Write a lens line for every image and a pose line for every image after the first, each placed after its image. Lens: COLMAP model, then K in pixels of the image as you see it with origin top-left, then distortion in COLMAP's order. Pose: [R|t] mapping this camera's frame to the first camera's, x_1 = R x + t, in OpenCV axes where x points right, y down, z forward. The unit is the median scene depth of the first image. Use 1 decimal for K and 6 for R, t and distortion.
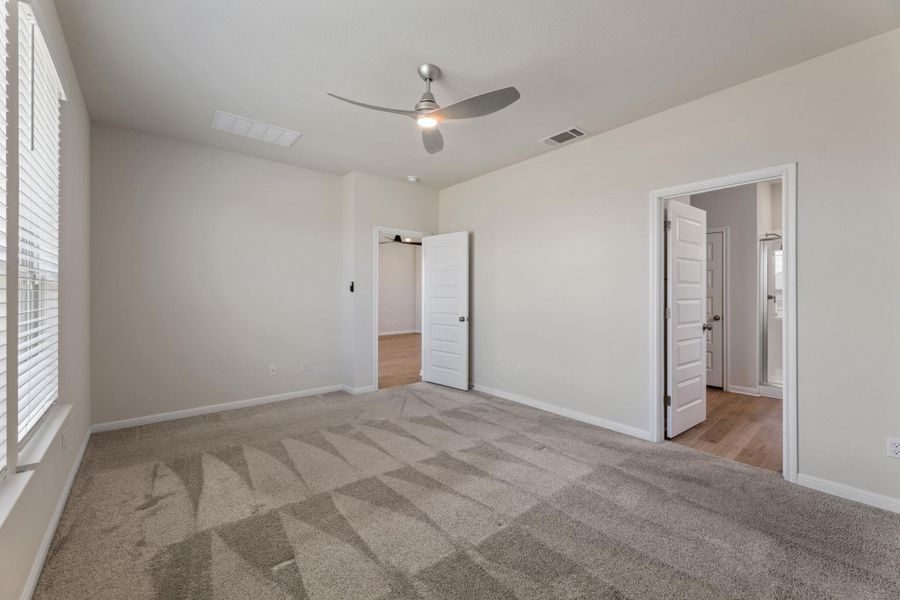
lens RADIAL K [[358.8, 0, 450.9], [0, 358.8, 295.1], [0, 0, 1]] dist [0.001858, 0.000194]
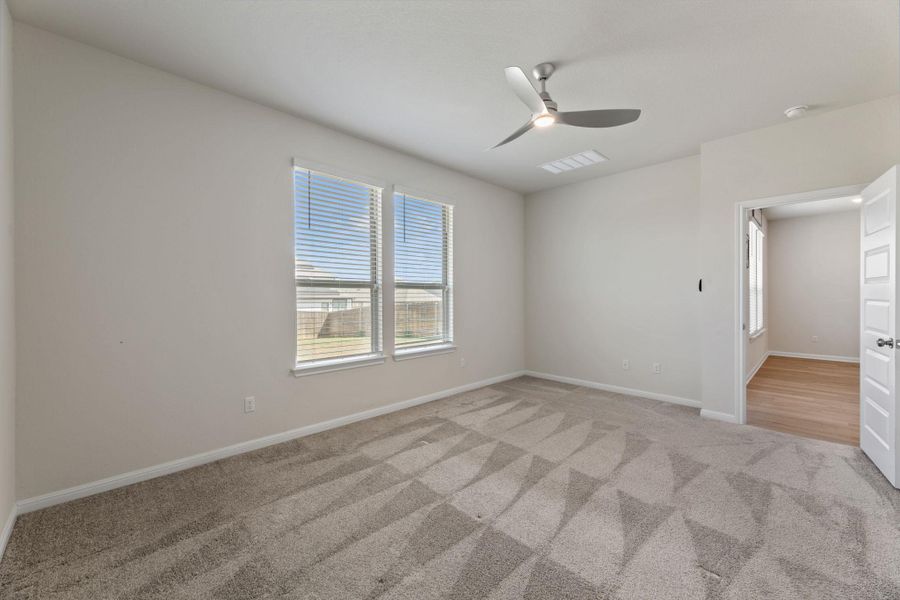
lens RADIAL K [[358.8, 0, 450.9], [0, 358.8, 295.1], [0, 0, 1]] dist [0.001858, 0.000194]
pose [[0.081769, -0.001023, -0.996651, 0.833051], [0.001584, 0.999998, -0.000897, 0.000214], [0.996650, -0.001505, 0.081771, 0.596939]]
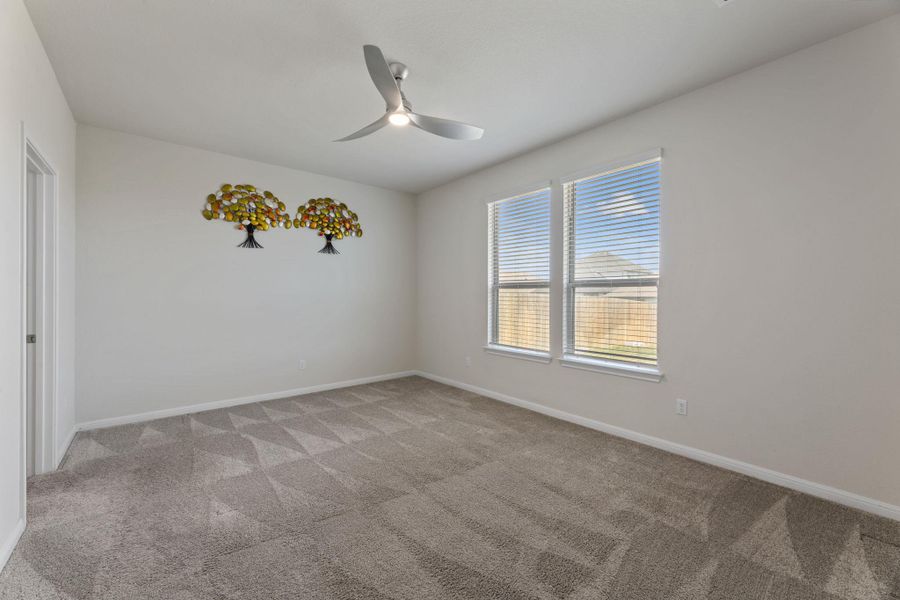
lens RADIAL K [[358.8, 0, 450.9], [0, 358.8, 295.1], [0, 0, 1]] dist [0.001858, 0.000194]
pose [[-0.999998, -0.001778, 0.000525, -0.192214], [-0.001779, 0.999996, -0.002033, 0.003175], [-0.000522, -0.002034, -0.999998, 1.821539]]
